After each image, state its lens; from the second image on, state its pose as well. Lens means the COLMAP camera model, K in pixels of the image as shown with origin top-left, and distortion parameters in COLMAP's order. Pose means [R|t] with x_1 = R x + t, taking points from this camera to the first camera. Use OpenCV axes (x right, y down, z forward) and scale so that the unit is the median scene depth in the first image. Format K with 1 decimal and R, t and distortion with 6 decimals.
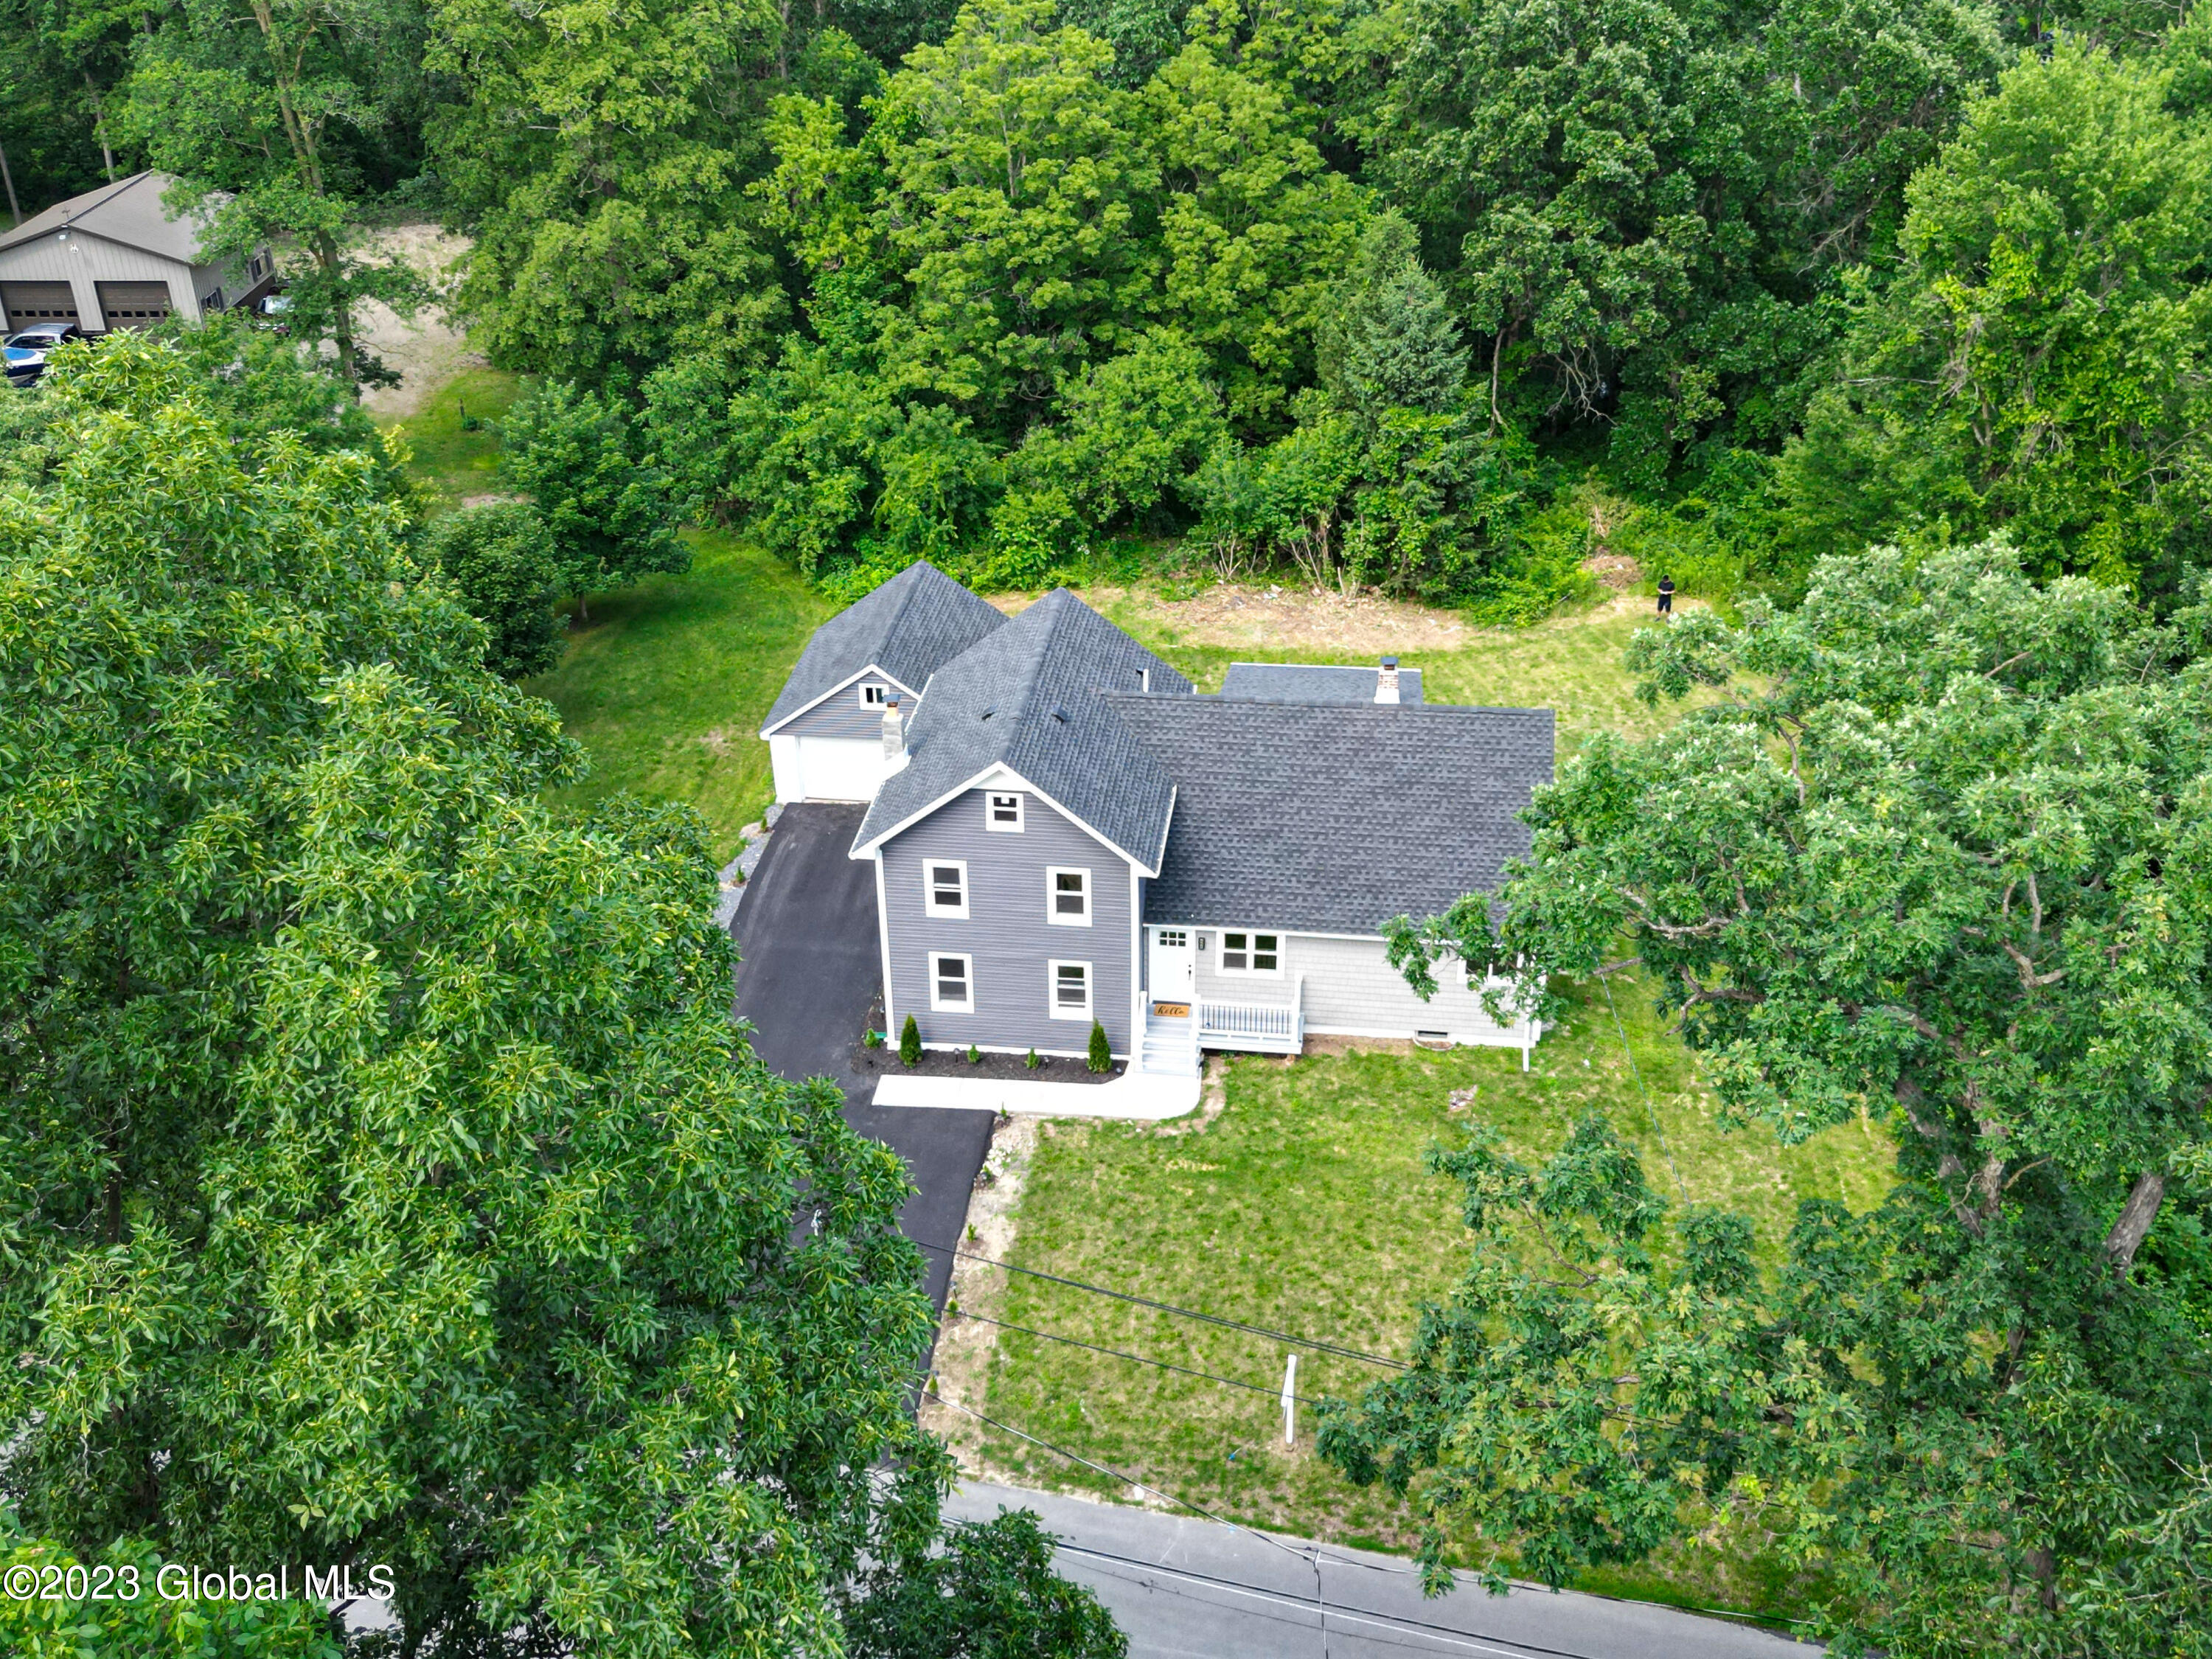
lens RADIAL K [[2178.2, 0, 1106.0], [0, 2178.2, 829.5], [0, 0, 1]] dist [0.113643, -0.267541]
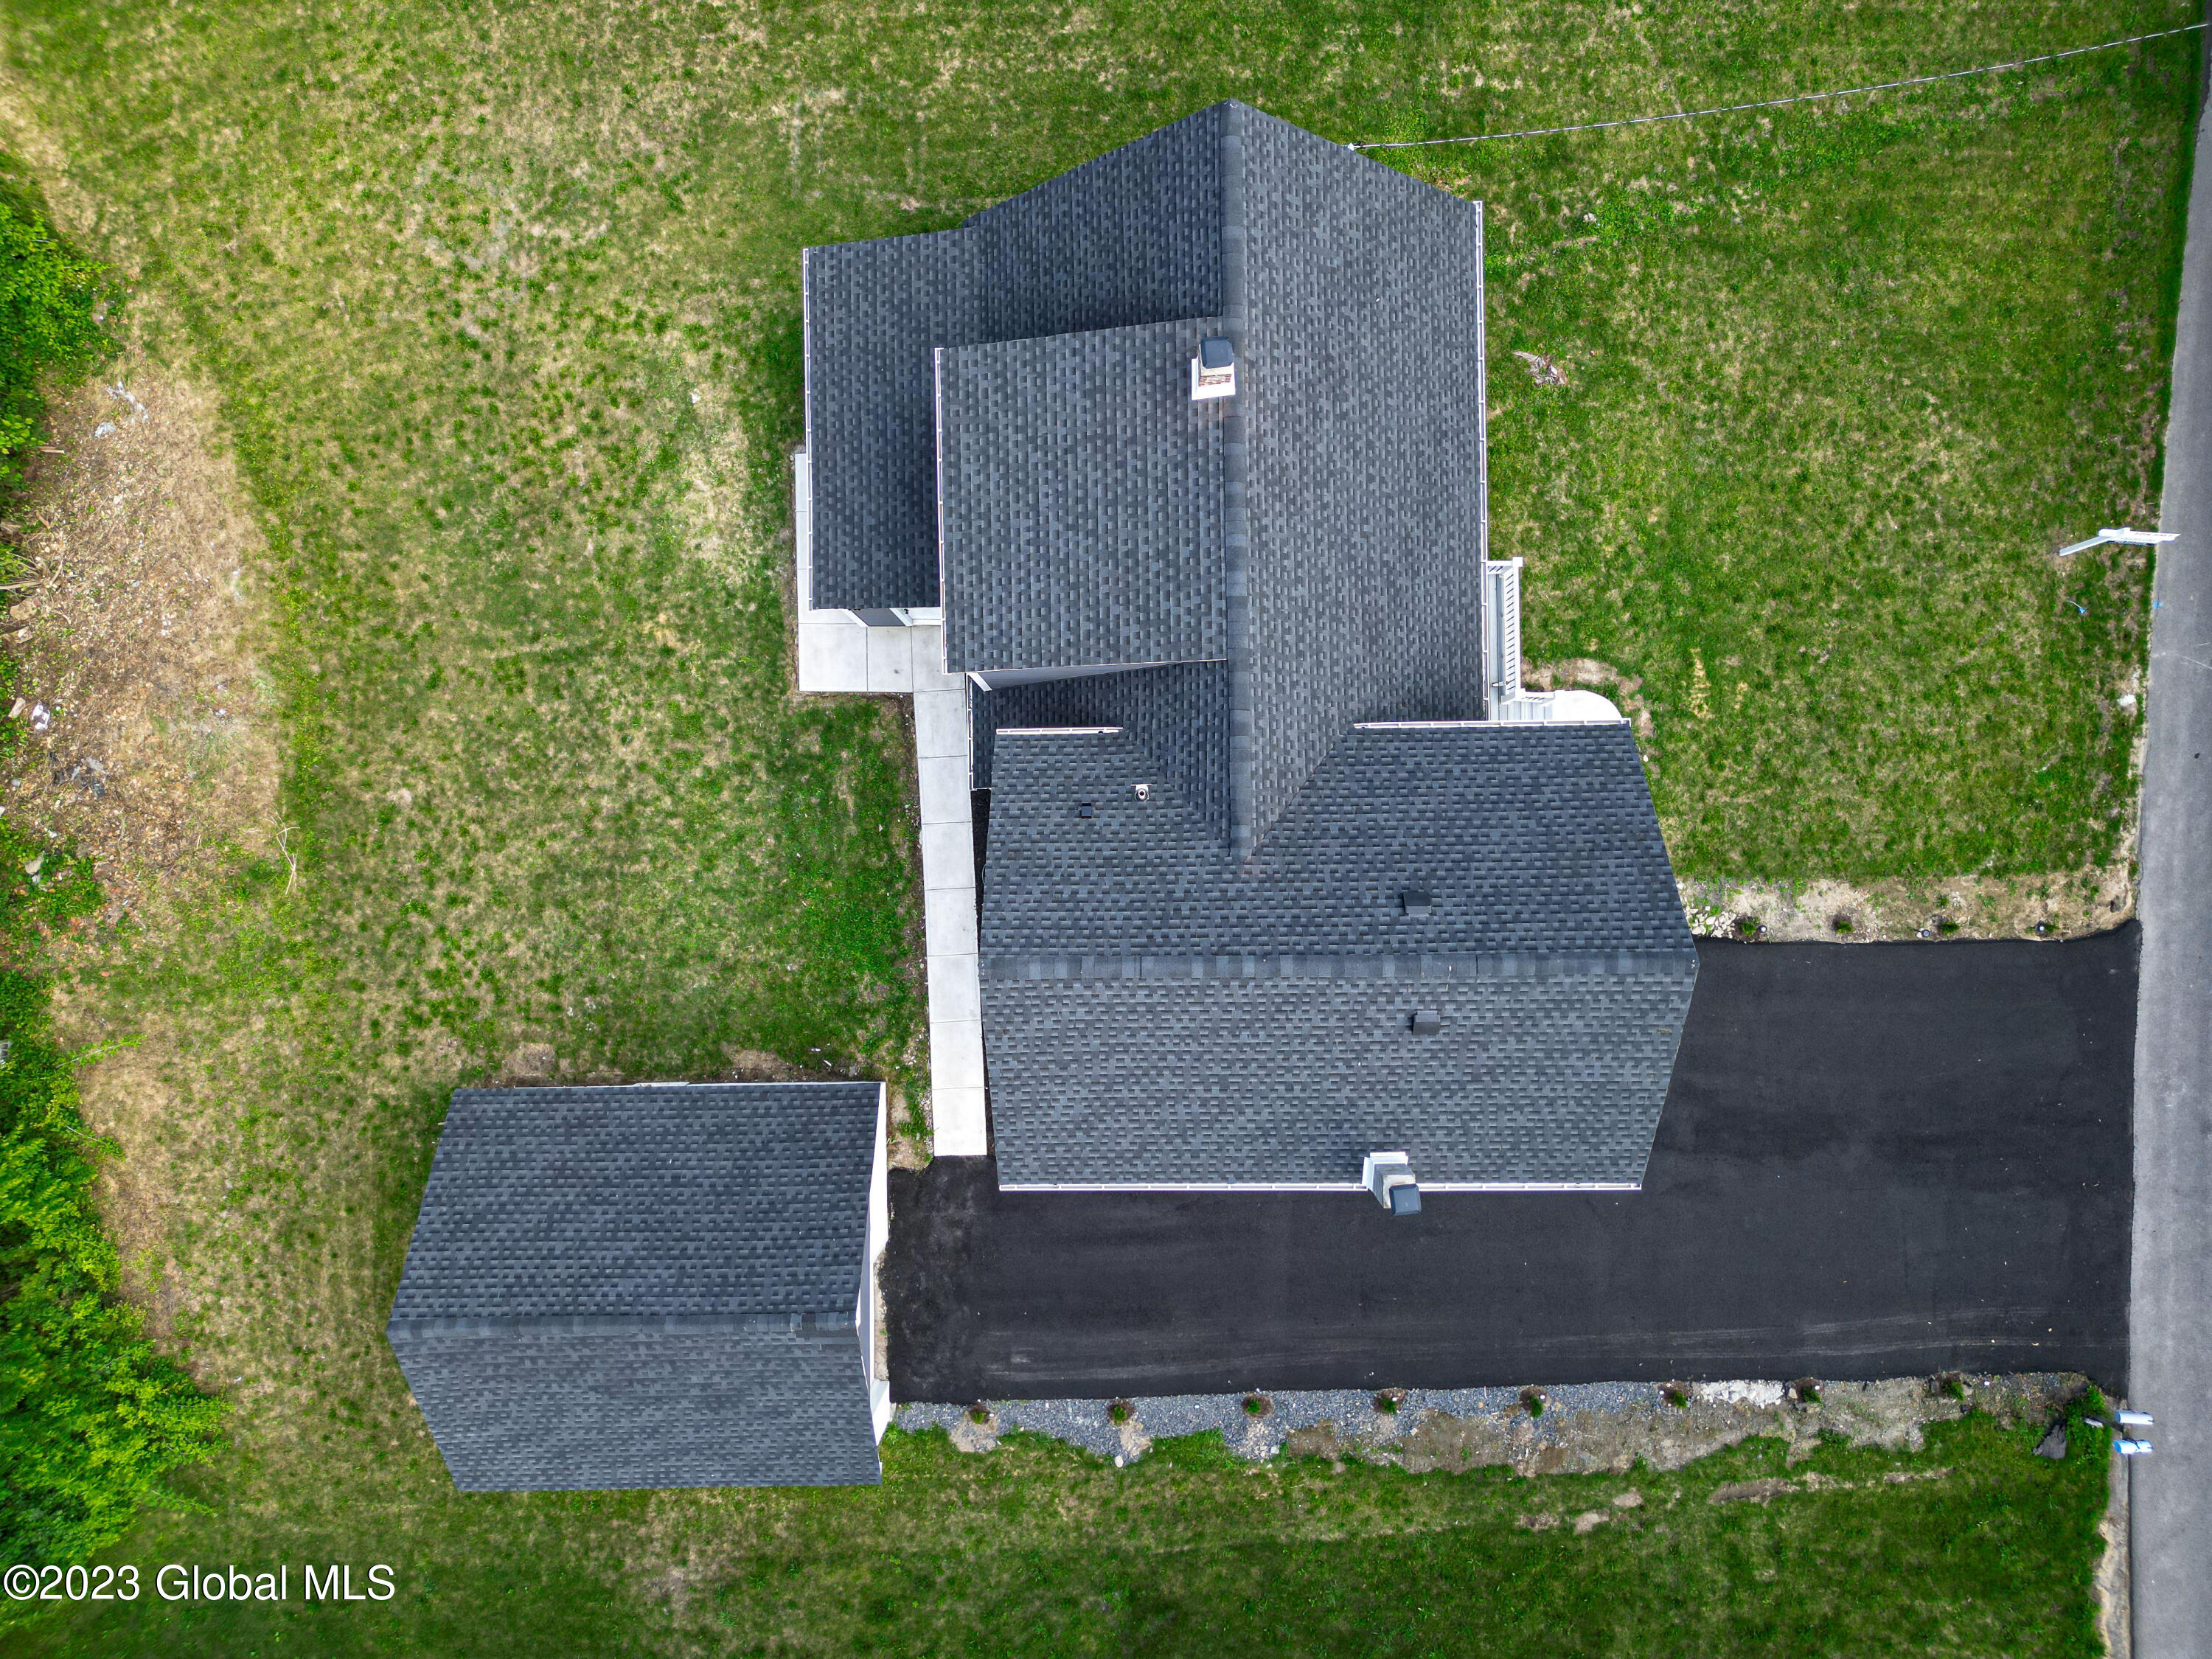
lens RADIAL K [[1562.8, 0, 1104.2], [0, 1562.8, 820.9], [0, 0, 1]] dist [0.069518, -0.066451]
pose [[-0.135190, -0.990374, 0.029711, 0.001520], [0.507287, -0.043426, 0.860682, -0.458107], [-0.851107, 0.131428, 0.508275, 0.842669]]
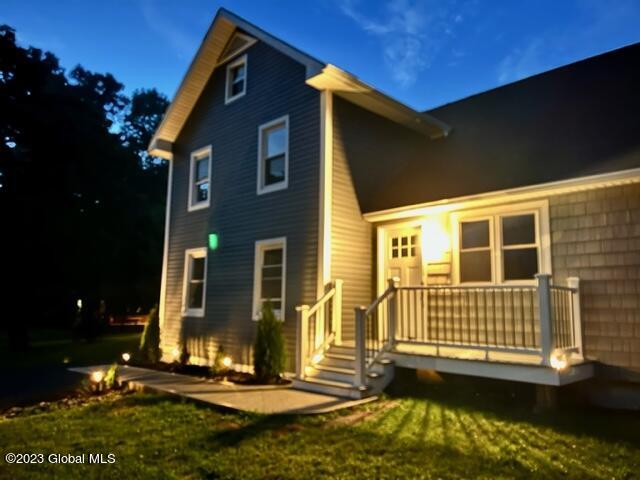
lens RADIAL K [[482.1, 0, 320.0], [0, 482.1, 240.0], [0, 0, 1]] dist [0.069088, -0.105490]
pose [[0.793960, -0.066924, -0.604276, 0.115275], [-0.320081, 0.799011, -0.509047, 0.150758], [0.516890, 0.597580, 0.612962, 0.875764]]
